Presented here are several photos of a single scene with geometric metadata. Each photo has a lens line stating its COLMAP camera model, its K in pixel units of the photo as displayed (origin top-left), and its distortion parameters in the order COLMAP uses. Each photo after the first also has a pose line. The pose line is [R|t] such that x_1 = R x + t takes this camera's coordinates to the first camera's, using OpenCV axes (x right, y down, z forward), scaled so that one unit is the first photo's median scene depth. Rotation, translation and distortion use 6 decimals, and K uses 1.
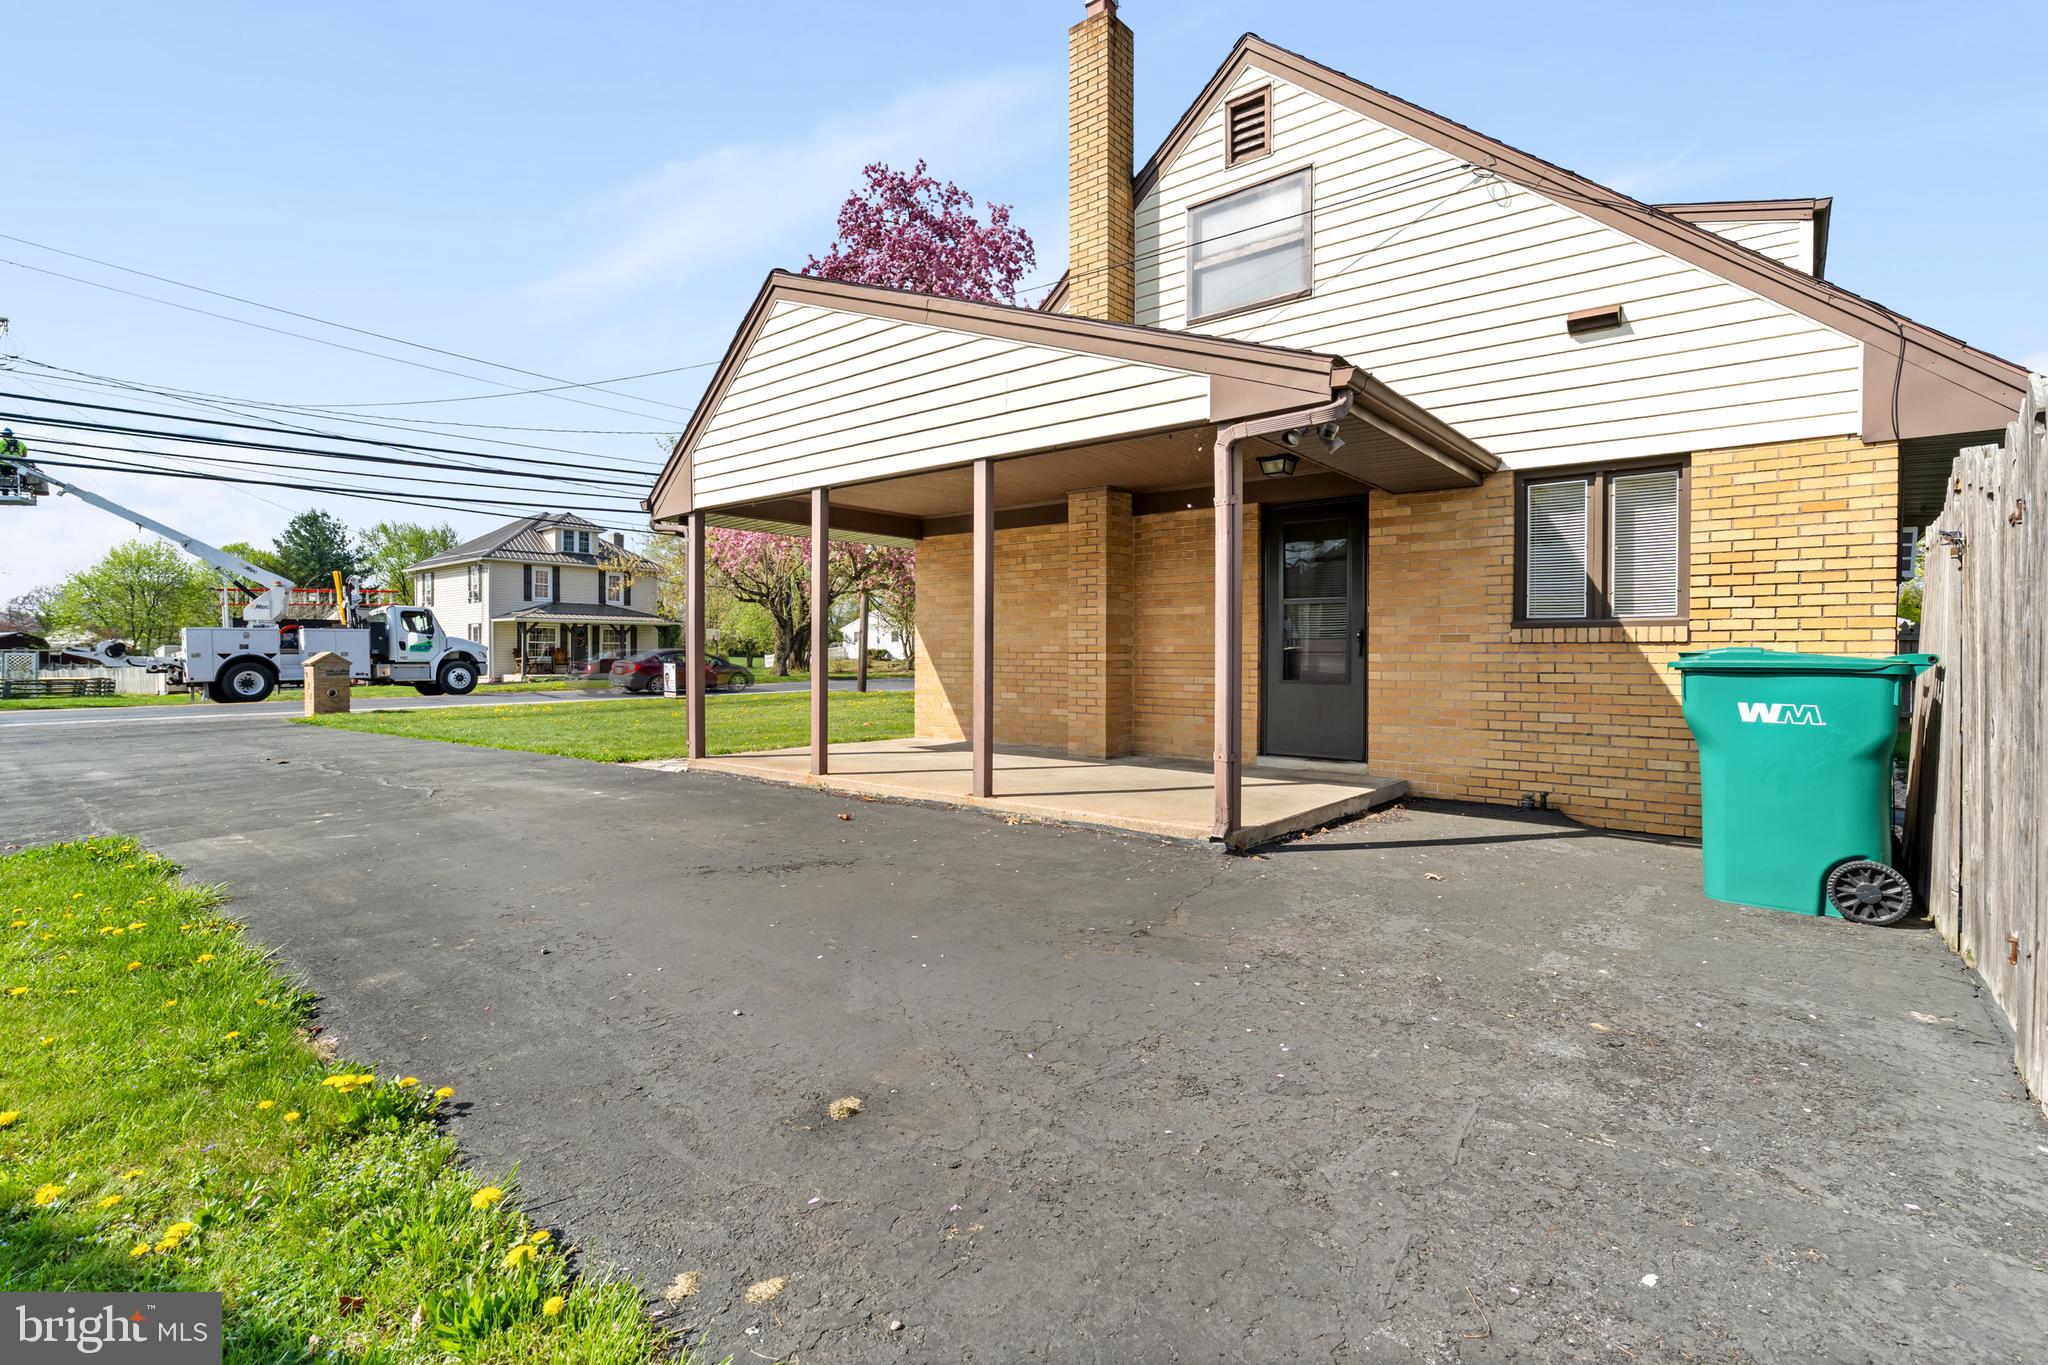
lens RADIAL K [[914.7, 0, 1021.5], [0, 914.7, 661.8], [0, 0, 1]] dist [-0.008473, 0.002697]
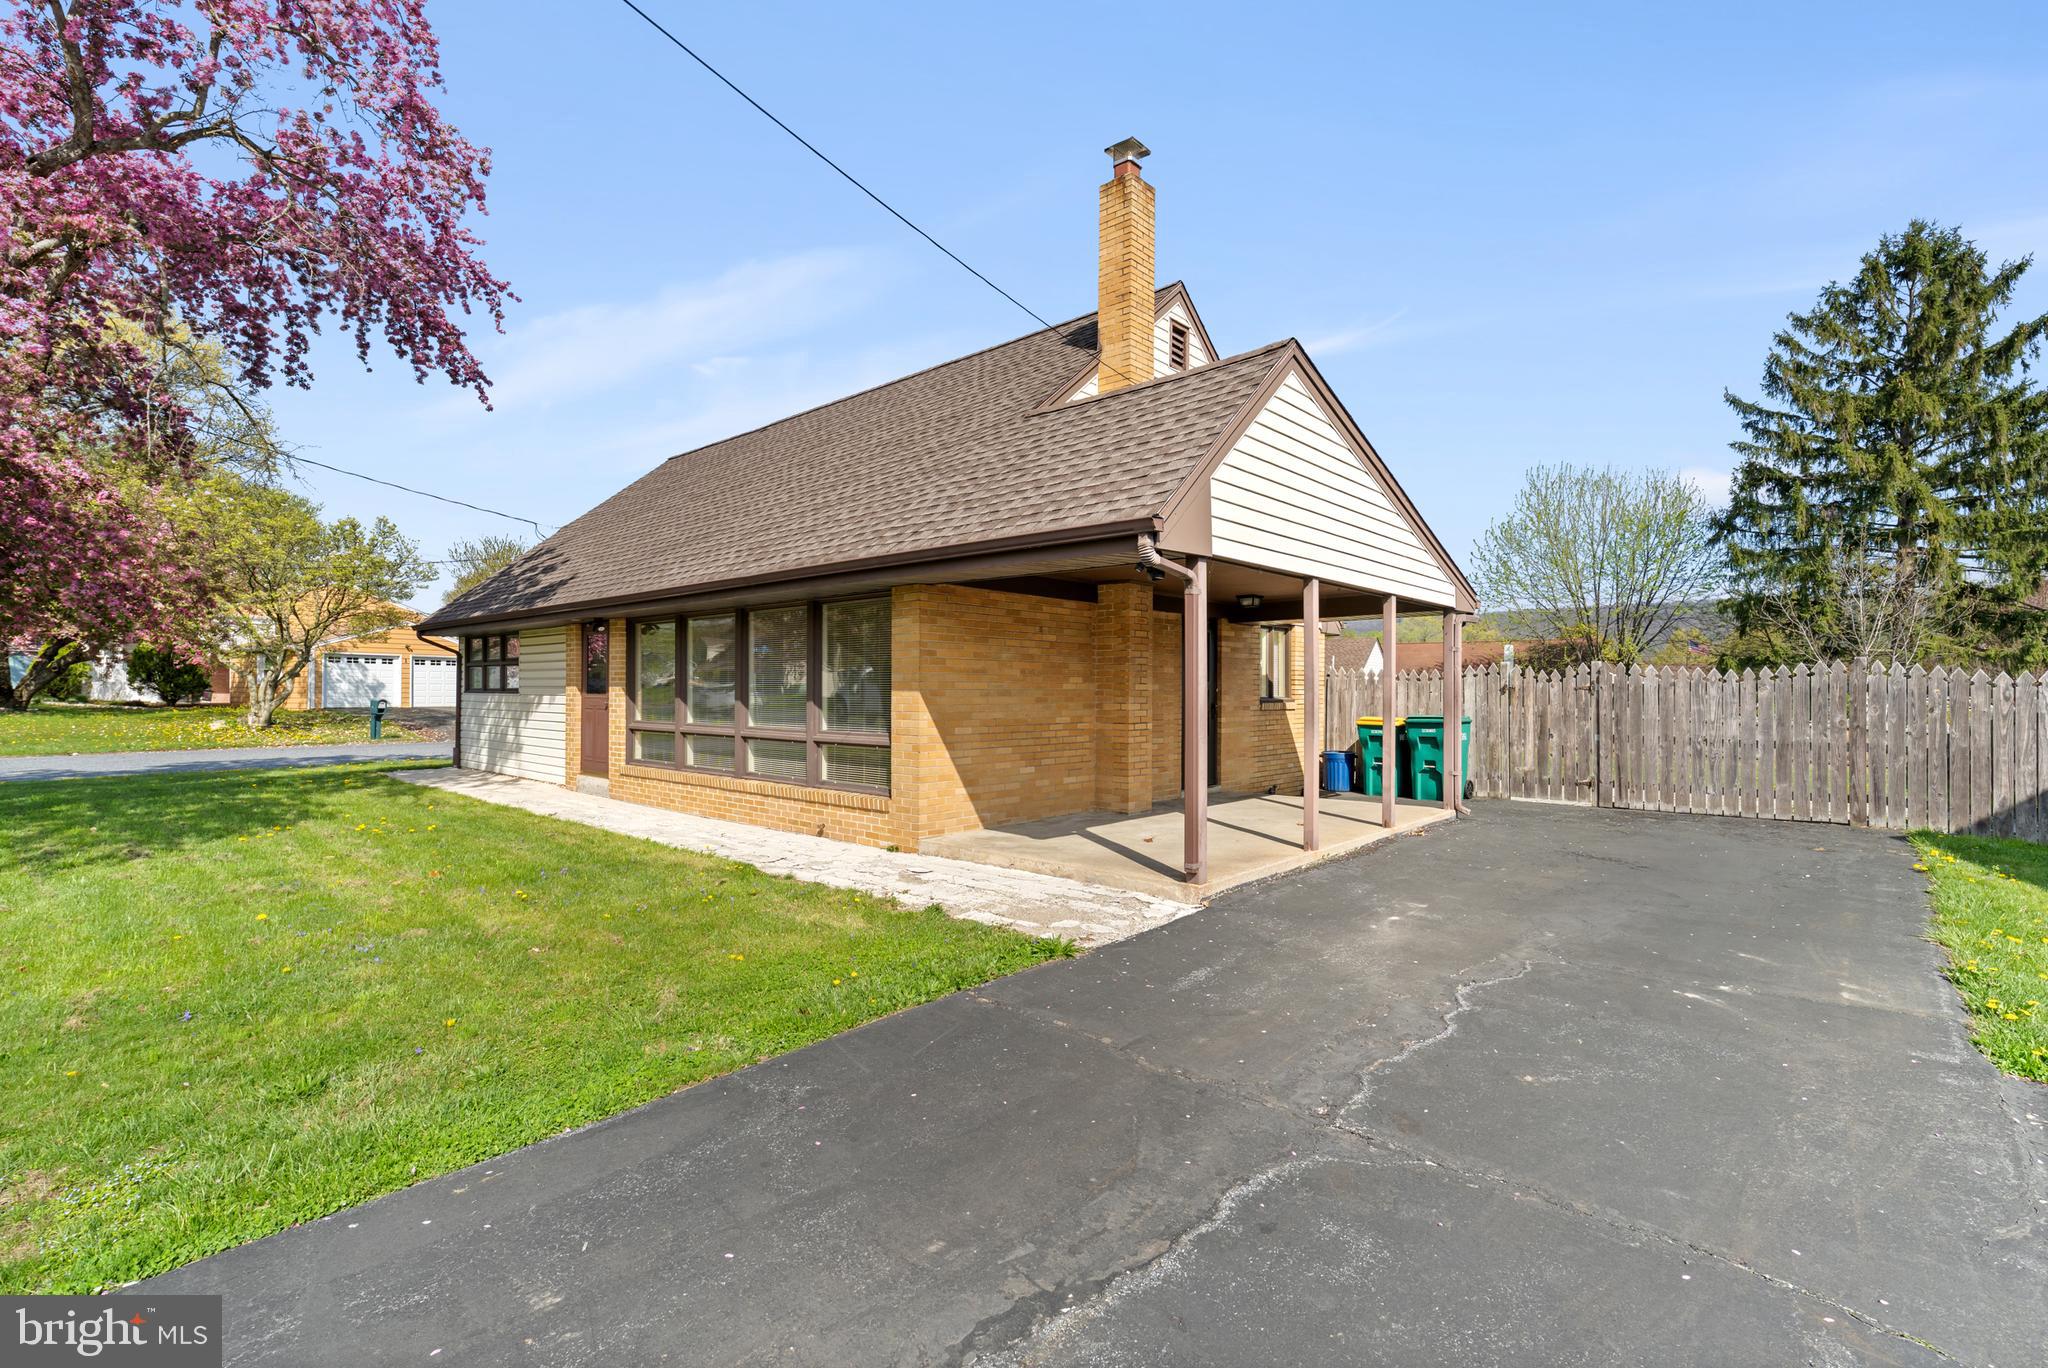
lens RADIAL K [[914.7, 0, 1019.2], [0, 914.7, 684.5], [0, 0, 1]] dist [-0.008473, 0.002697]
pose [[0.057917, 0.002269, 0.998319, -0.988235], [0.005457, 0.999982, -0.002589, -0.050998], [-0.998306, 0.005598, 0.057904, 0.979842]]
